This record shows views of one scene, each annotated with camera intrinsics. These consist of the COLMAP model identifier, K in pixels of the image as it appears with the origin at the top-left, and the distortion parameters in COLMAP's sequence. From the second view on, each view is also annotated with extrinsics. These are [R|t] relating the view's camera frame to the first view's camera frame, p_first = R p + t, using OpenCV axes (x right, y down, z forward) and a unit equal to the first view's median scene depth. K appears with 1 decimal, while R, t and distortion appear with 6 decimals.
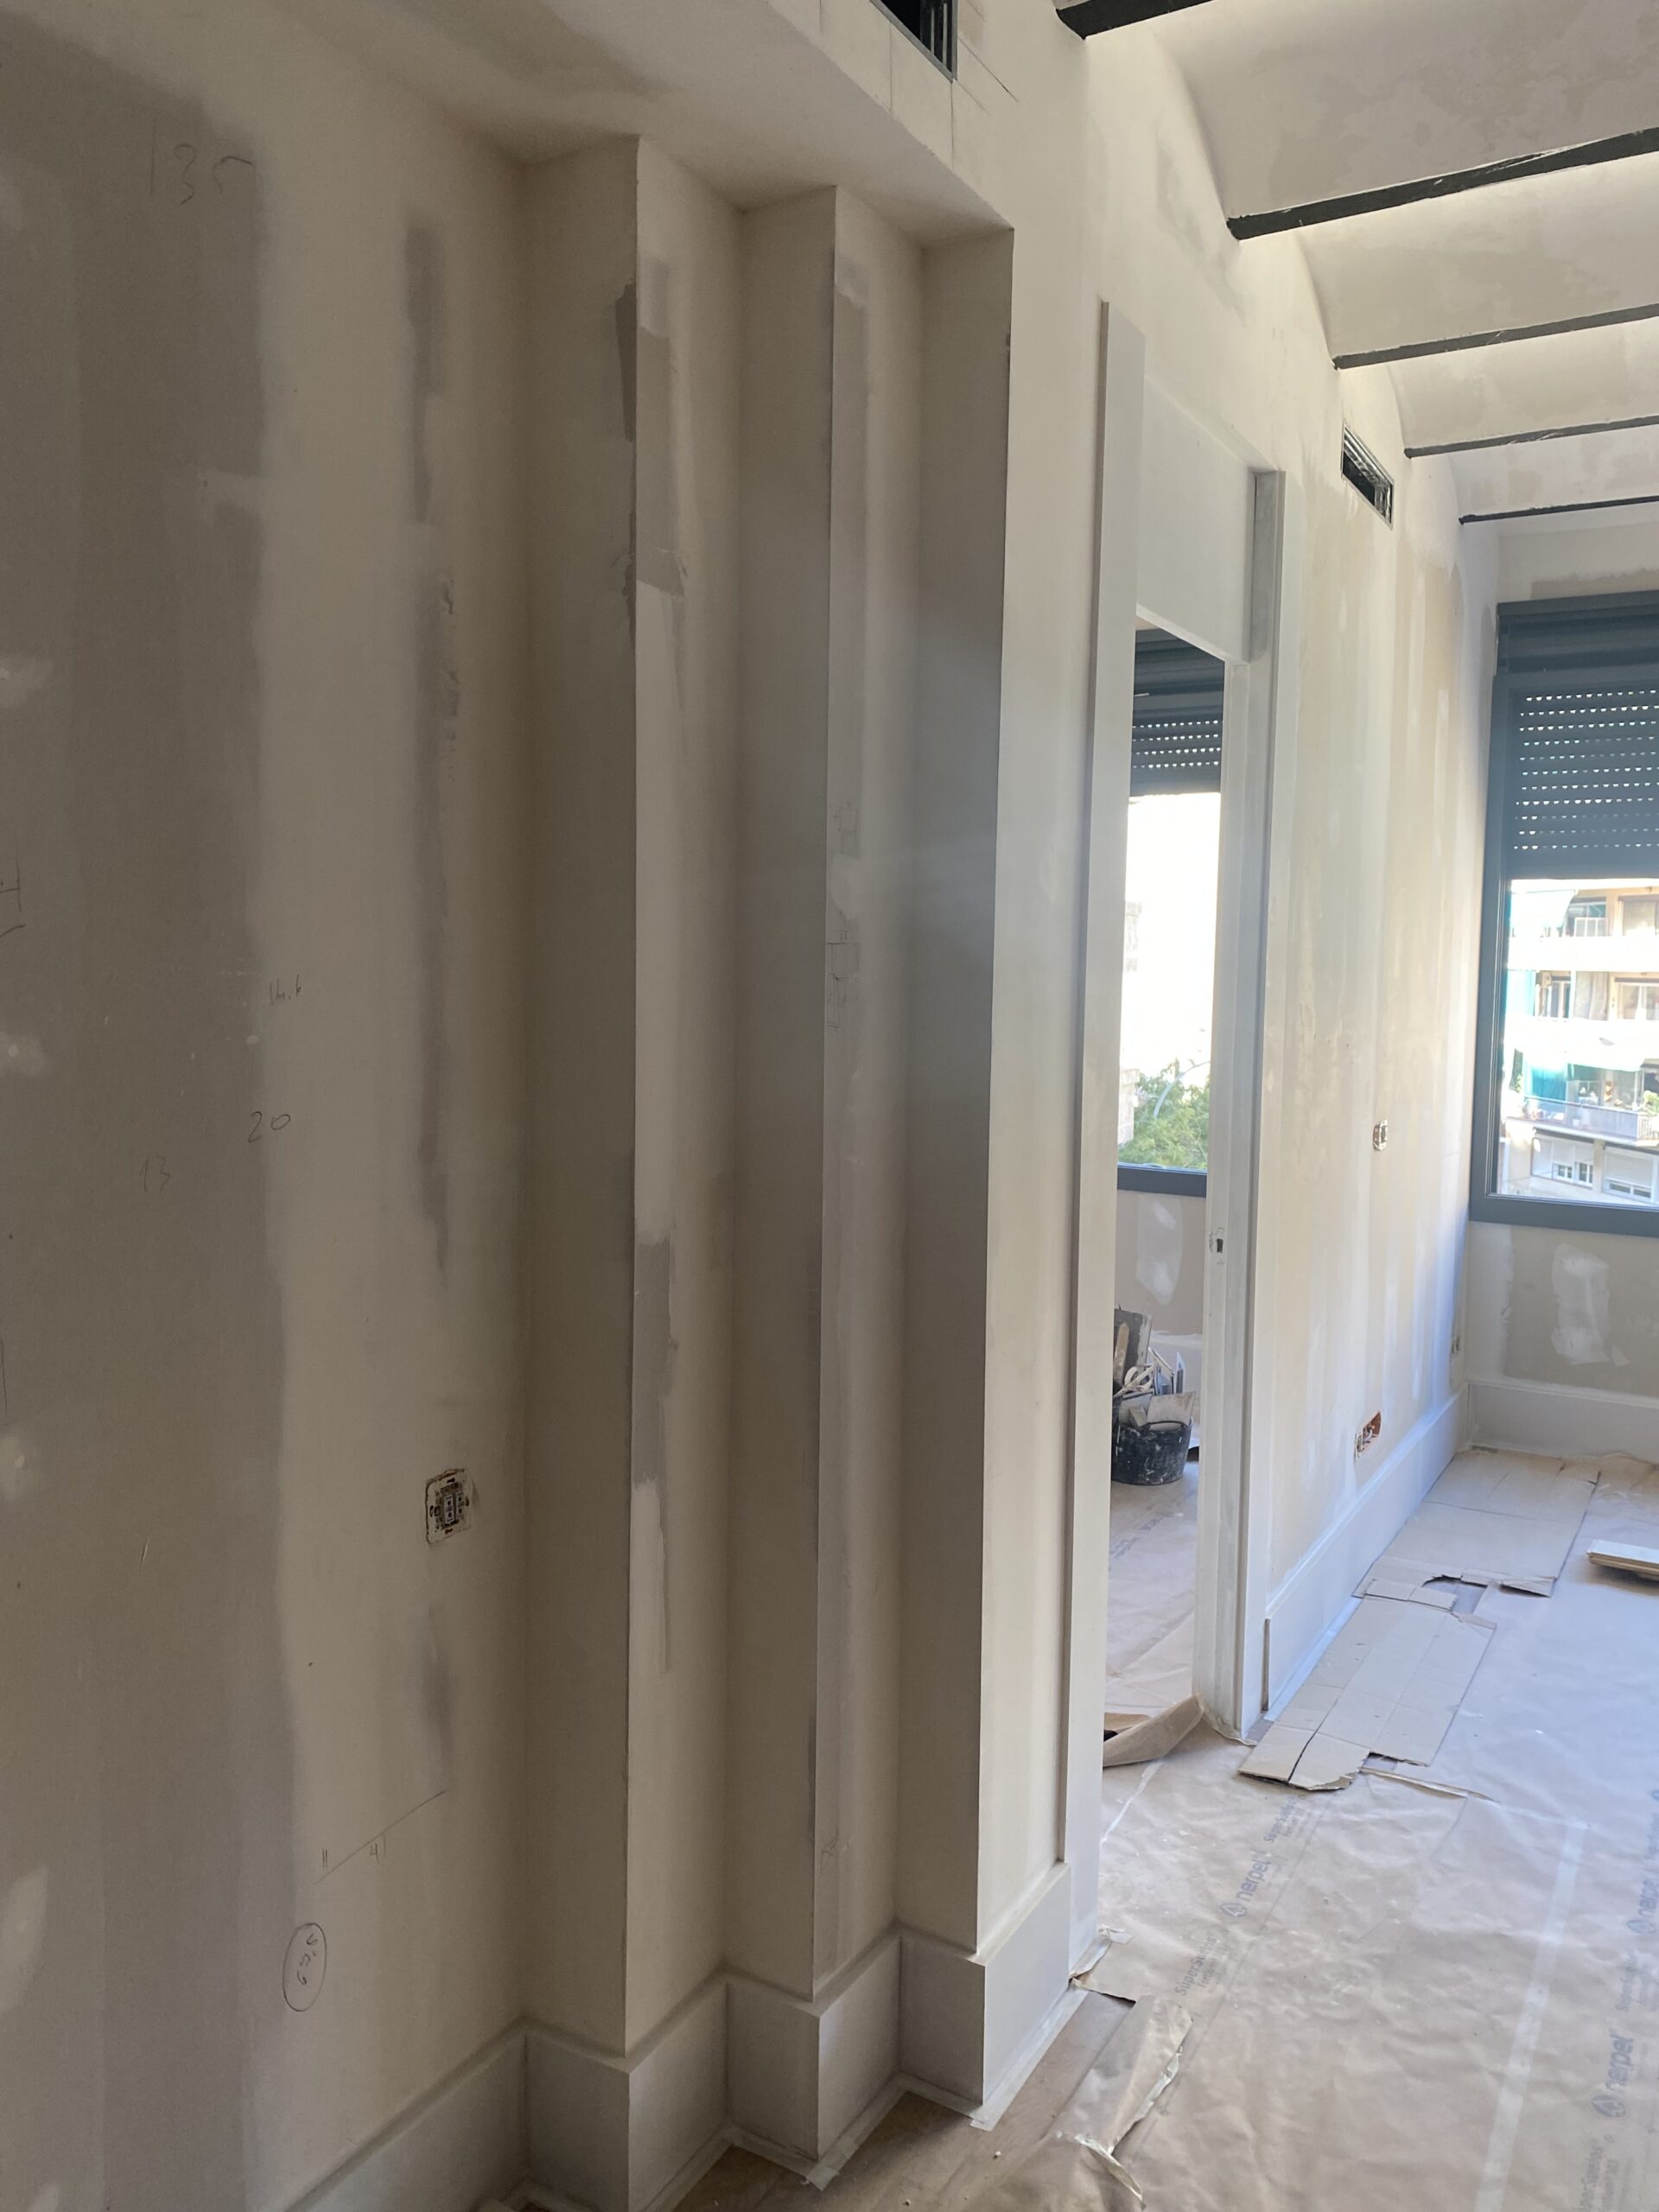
lens RADIAL K [[1683.5, 0, 827.0], [0, 1683.5, 1090.4], [0, 0, 1]] dist [0.015490, 0.003195]
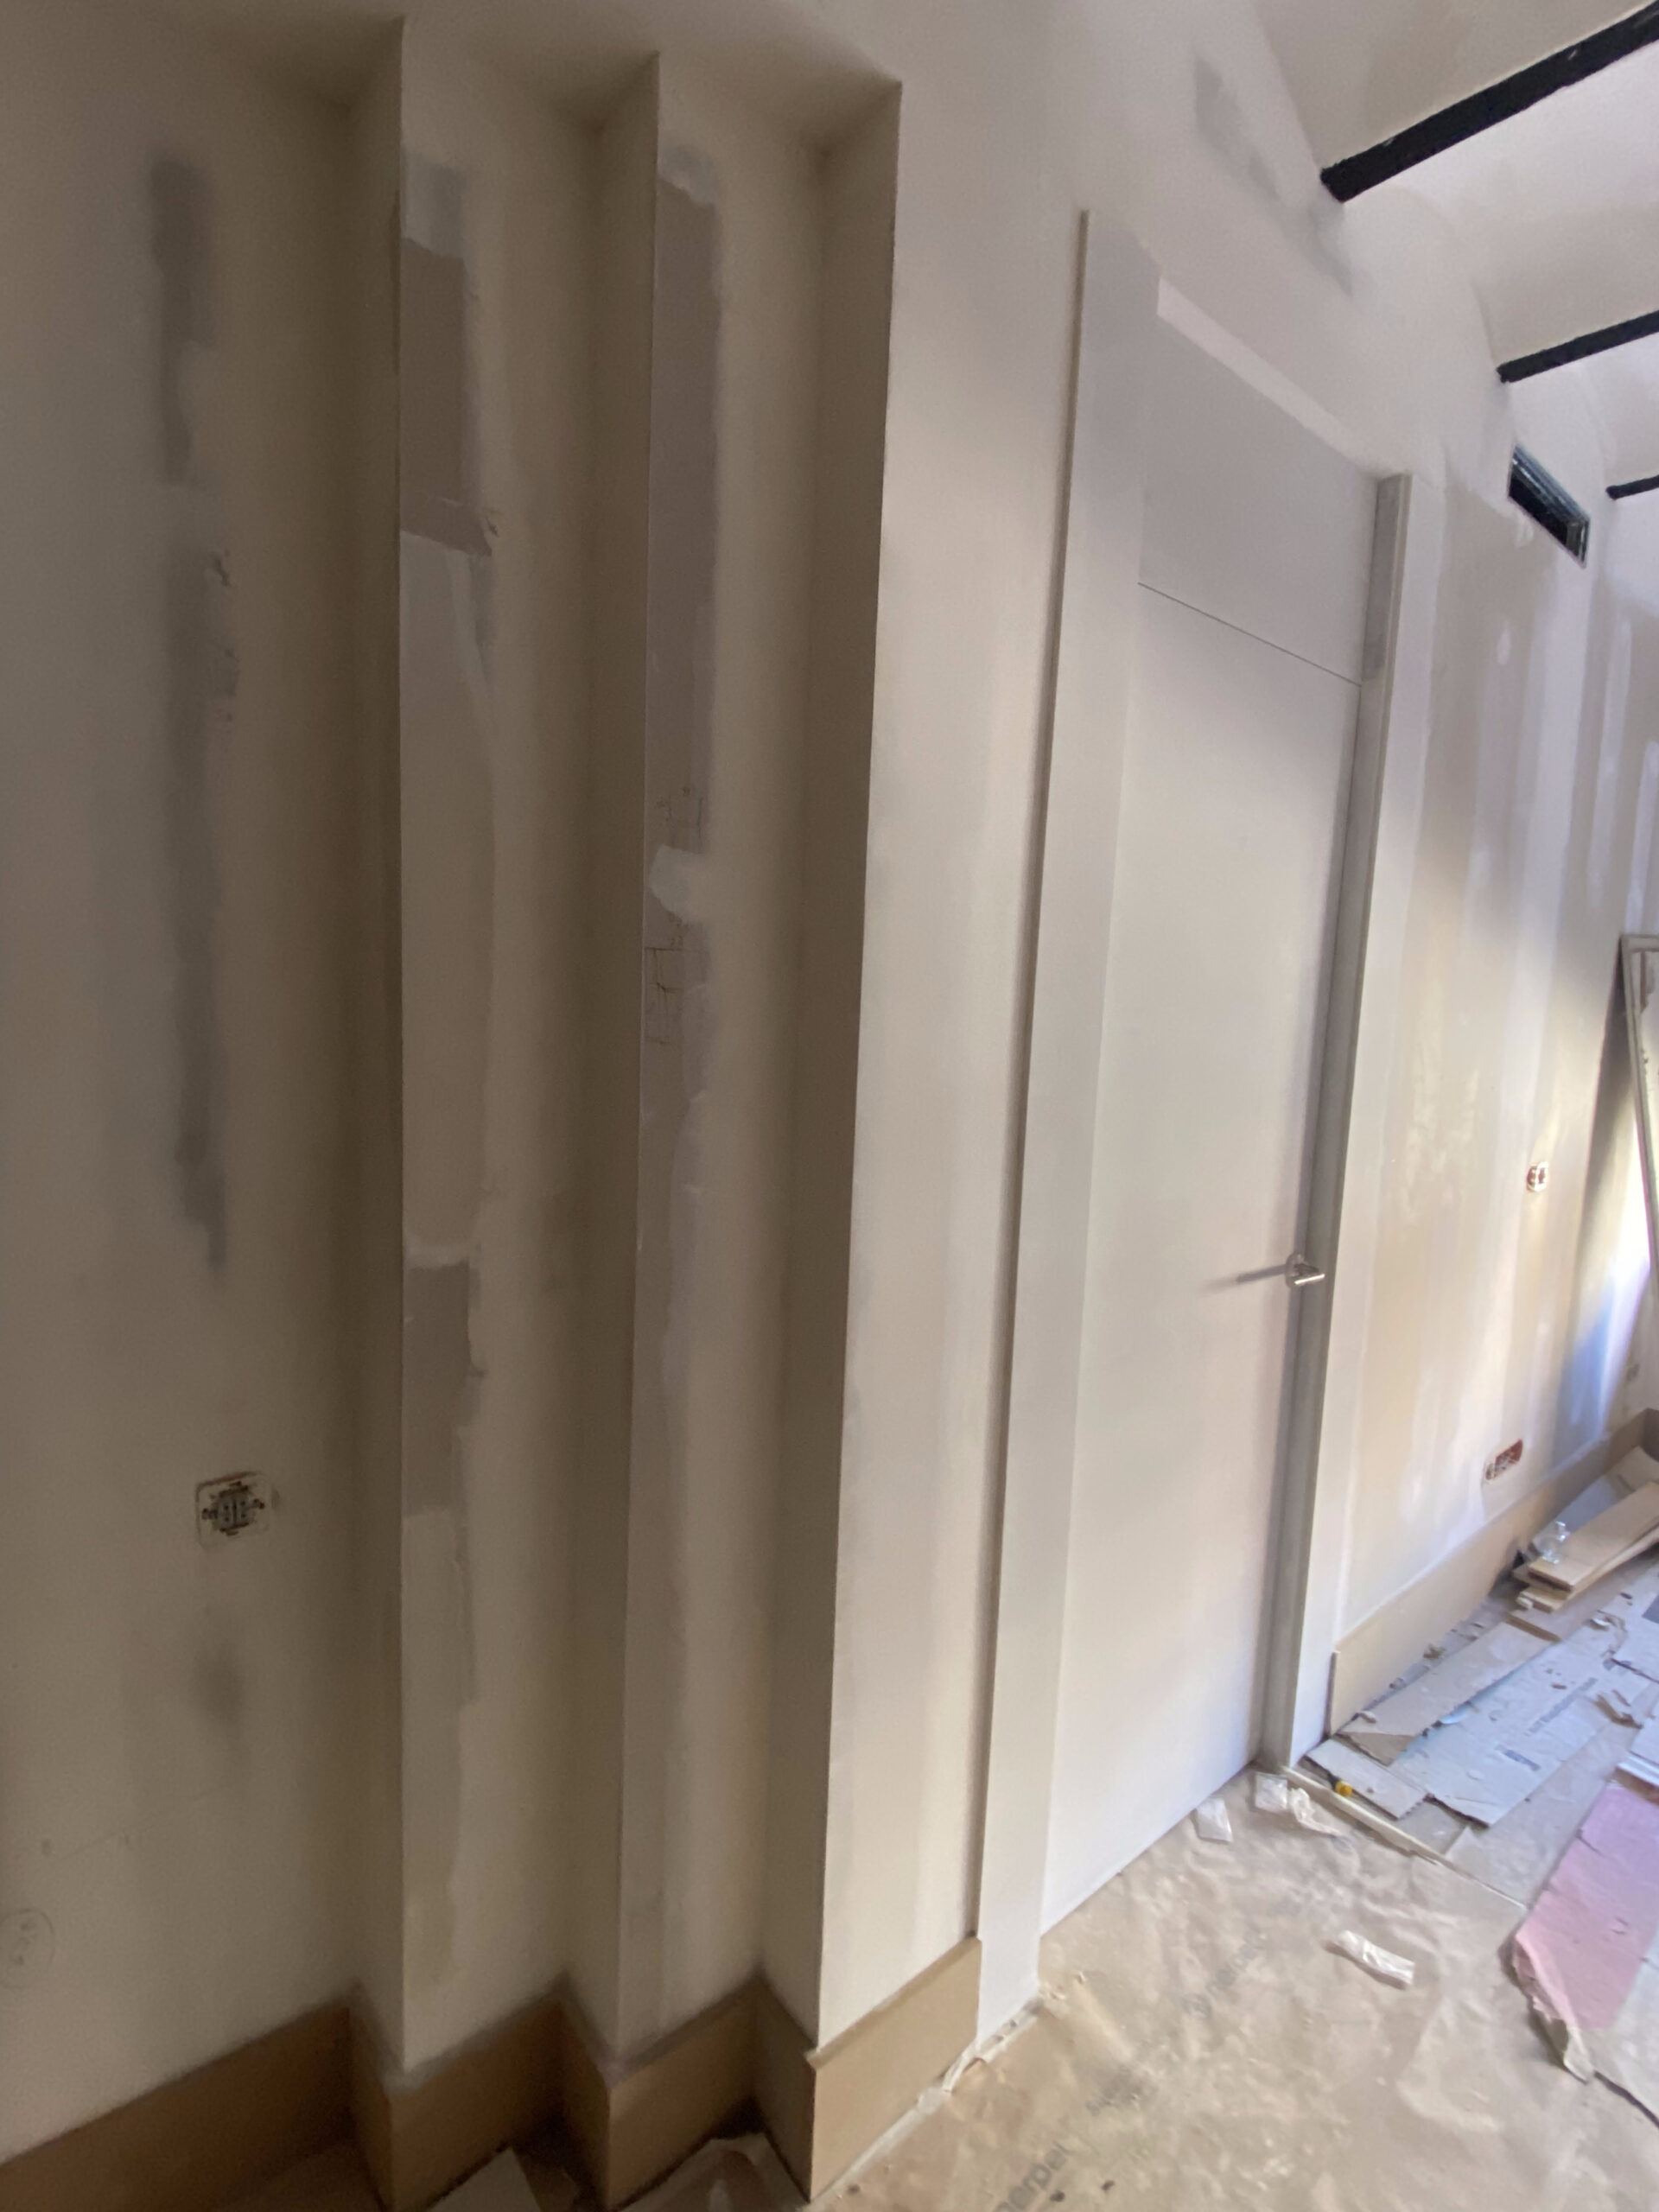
lens RADIAL K [[1076.5, 0, 829.5], [0, 1076.5, 1106.0], [0, 0, 1]] dist [0.016404, -0.015169]
pose [[0.941425, 0.061138, -0.331634, 0.276021], [-0.054028, 0.998070, 0.030625, -0.025875], [0.332866, -0.010914, 0.942911, 0.475184]]
